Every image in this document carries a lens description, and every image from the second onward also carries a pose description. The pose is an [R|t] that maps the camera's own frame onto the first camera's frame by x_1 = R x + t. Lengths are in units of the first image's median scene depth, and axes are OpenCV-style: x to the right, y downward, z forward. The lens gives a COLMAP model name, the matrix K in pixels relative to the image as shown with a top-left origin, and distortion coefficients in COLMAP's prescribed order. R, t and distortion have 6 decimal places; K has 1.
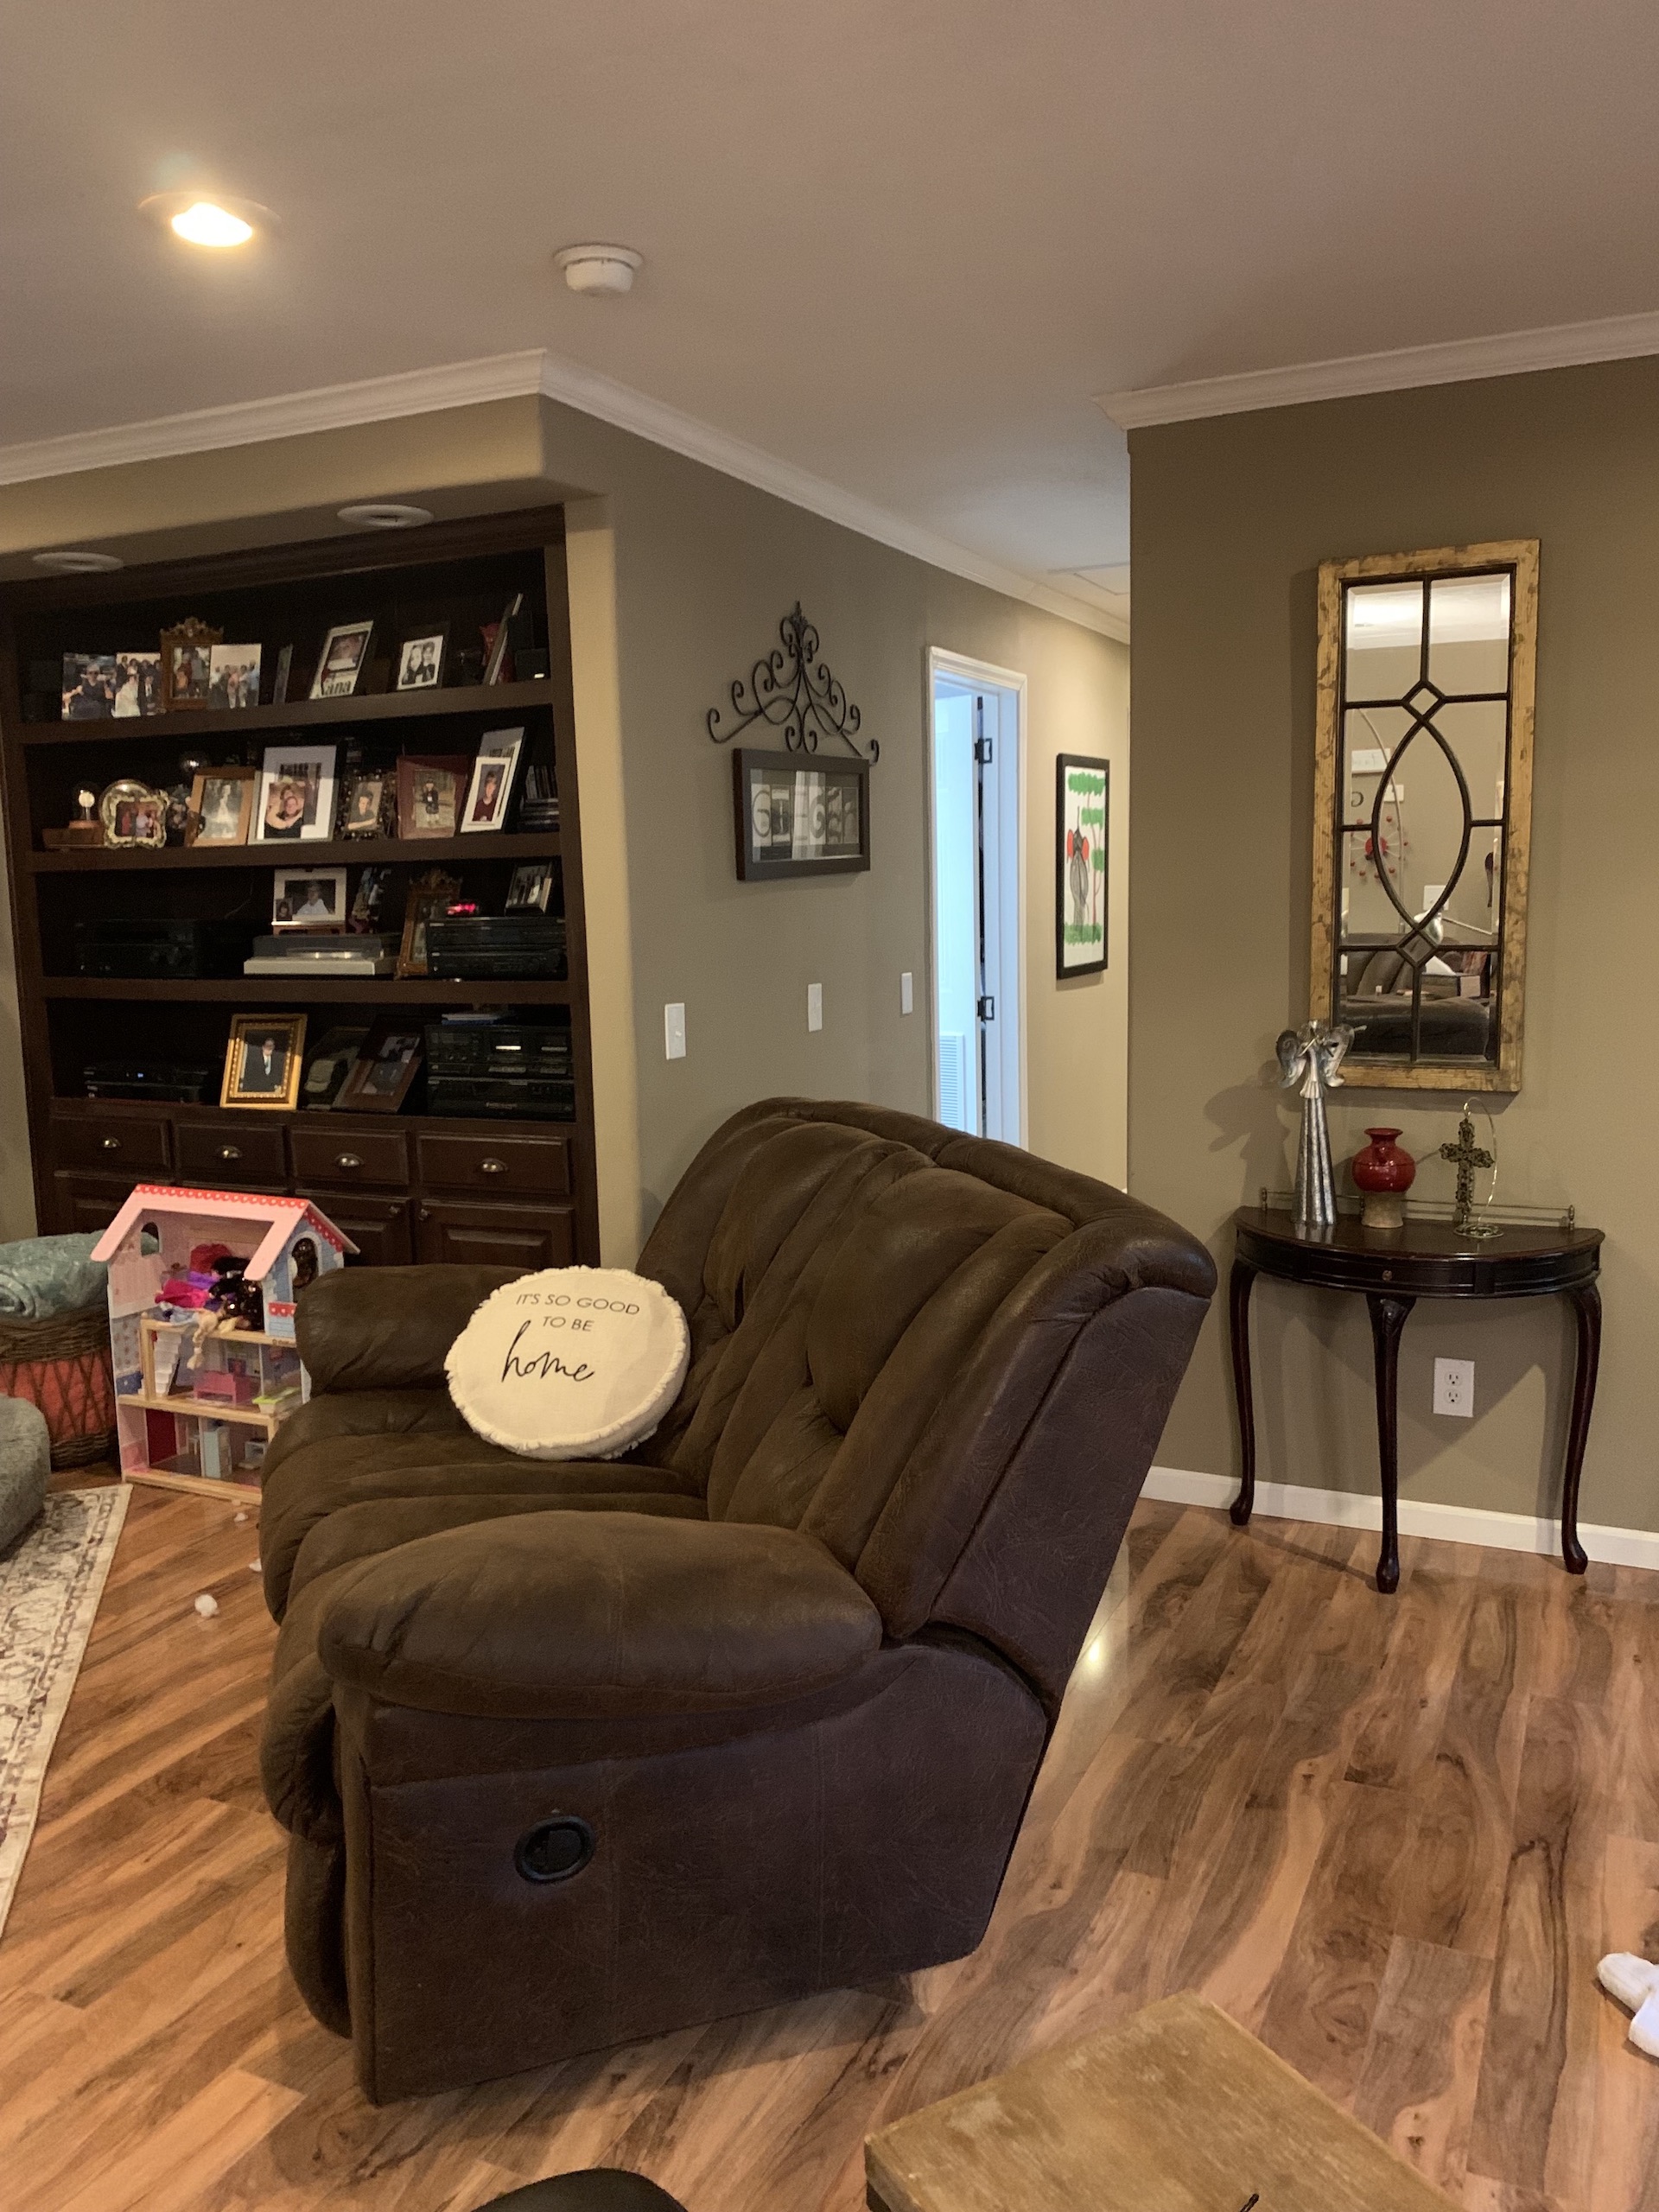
lens RADIAL K [[1679.8, 0, 830.1], [0, 1679.8, 1098.4], [0, 0, 1]] dist [0.022389, -0.022981]
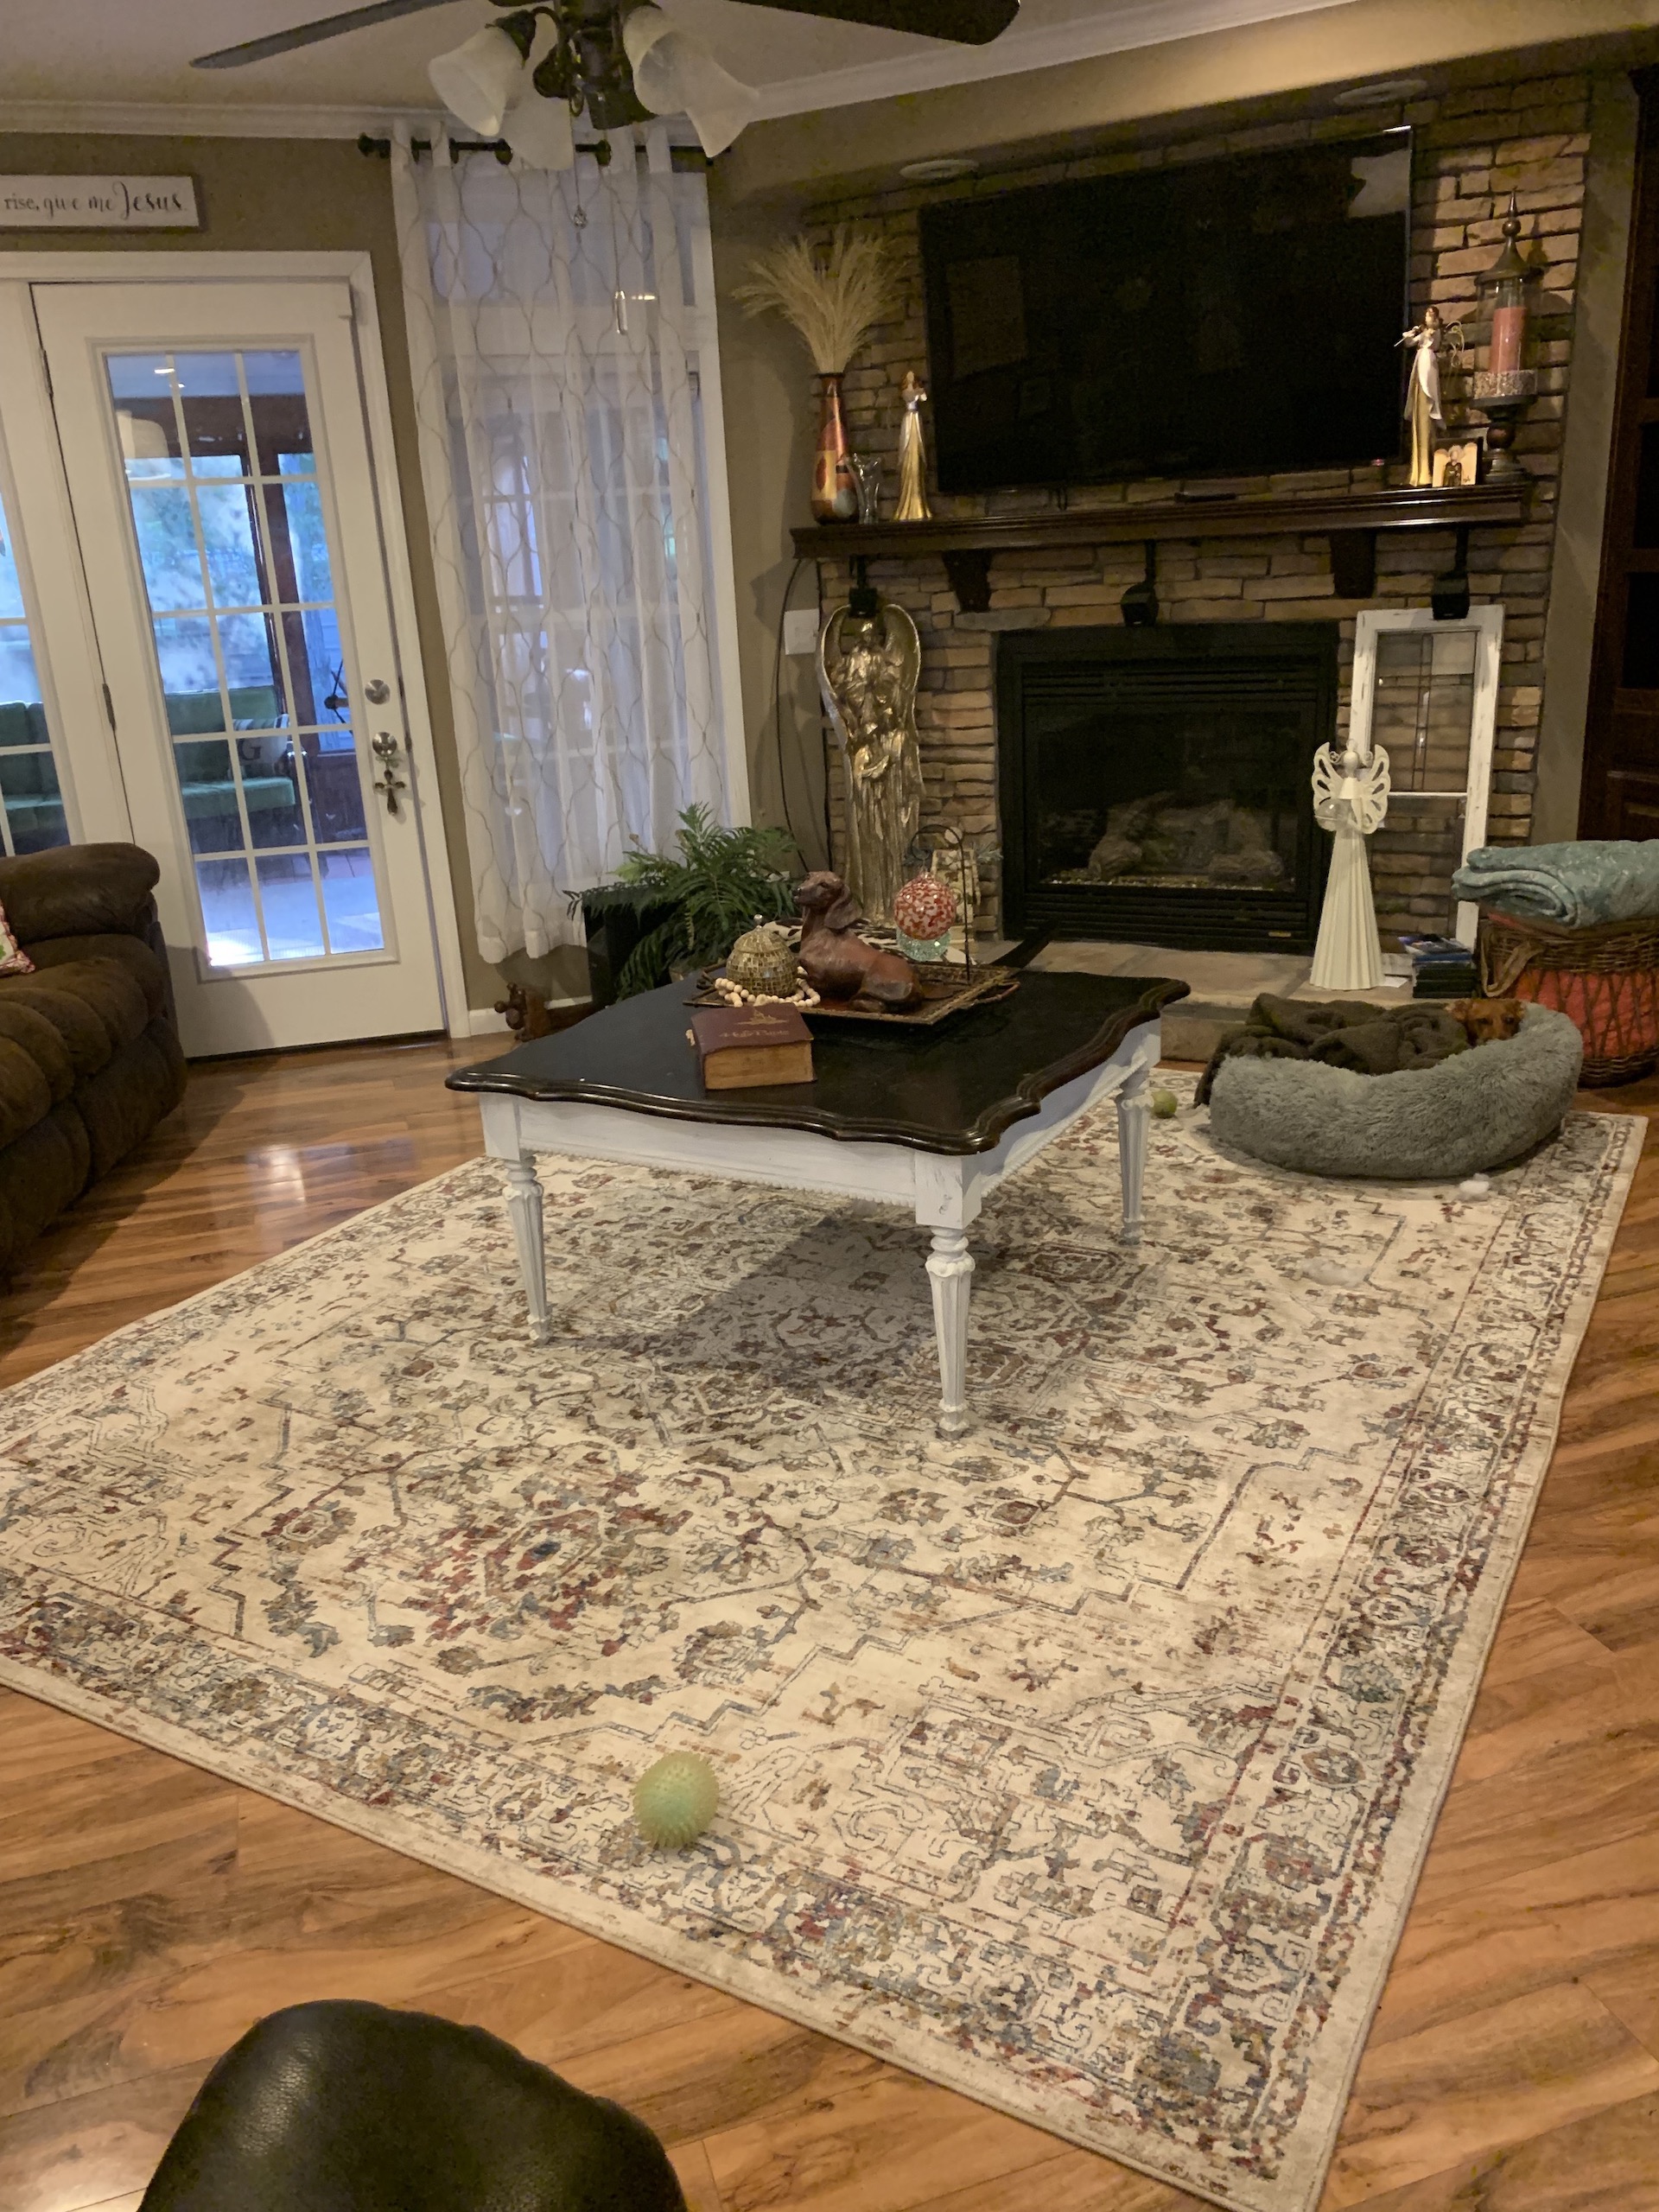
lens RADIAL K [[1679.8, 0, 817.9], [0, 1679.8, 1103.9], [0, 0, 1]] dist [0.022389, -0.022981]
pose [[0.683673, 0.205859, -0.700152, -0.101271], [-0.046402, 0.969711, 0.239805, 0.026013], [0.728312, -0.131460, 0.672518, 0.058015]]
